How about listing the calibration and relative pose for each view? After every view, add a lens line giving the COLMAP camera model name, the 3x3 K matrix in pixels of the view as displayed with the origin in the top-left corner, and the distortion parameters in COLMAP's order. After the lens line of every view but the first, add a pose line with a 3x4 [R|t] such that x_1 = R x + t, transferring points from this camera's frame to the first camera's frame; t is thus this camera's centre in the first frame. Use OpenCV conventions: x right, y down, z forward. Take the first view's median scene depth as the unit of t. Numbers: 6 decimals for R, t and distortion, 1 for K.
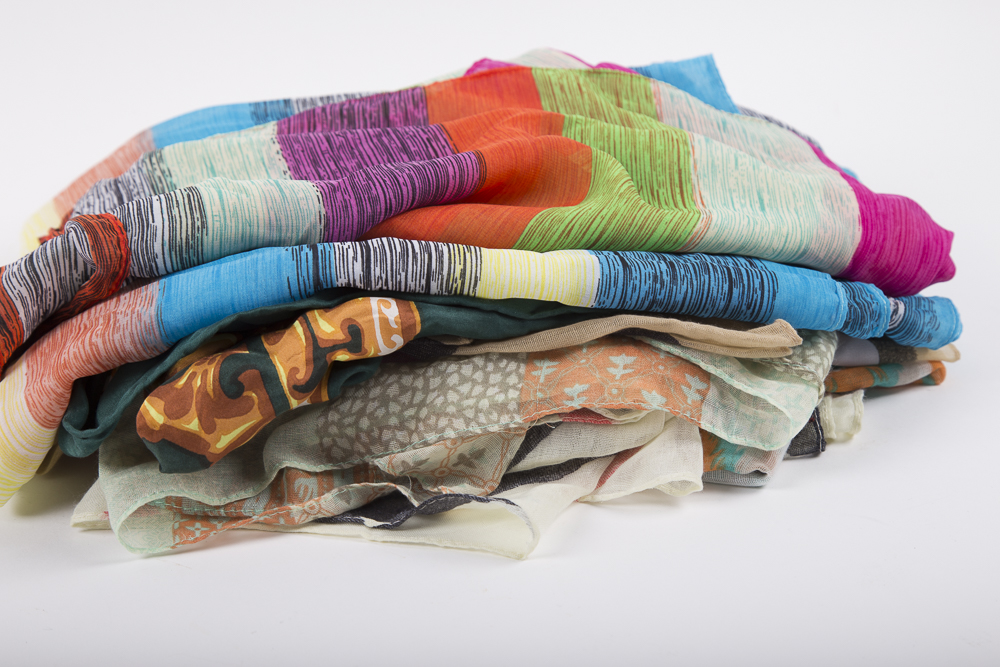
lens RADIAL K [[2138.7, 0, 494.4], [0, 2138.7, 336.3], [0, 0, 1]] dist [0.250590, 0.000000]
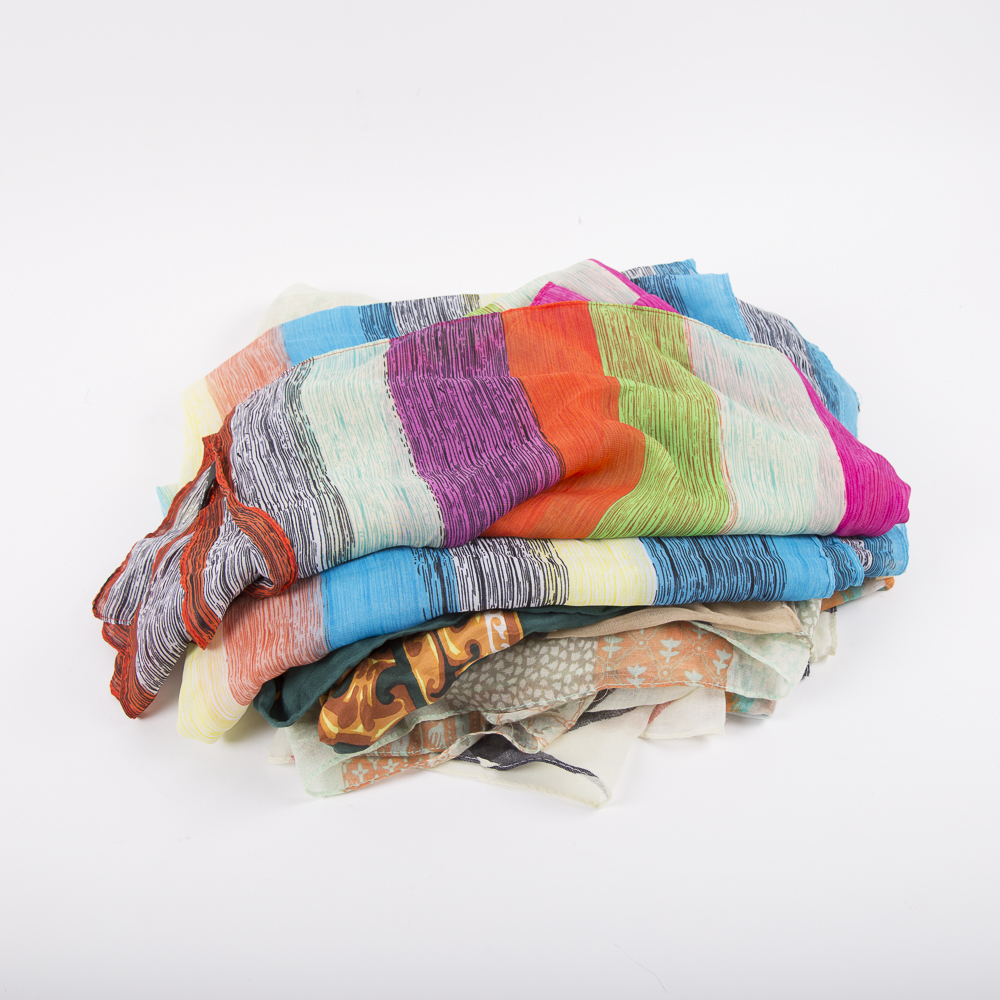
lens RADIAL K [[1621.6, 0, 543.1], [0, 1621.6, 504.7], [0, 0, 1]] dist [-0.056377, 0.000000]
pose [[0.997984, -0.007873, 0.062983, -0.081701], [-0.017513, 0.919610, 0.392442, -0.457401], [-0.061009, -0.392753, 0.917618, 0.106151]]
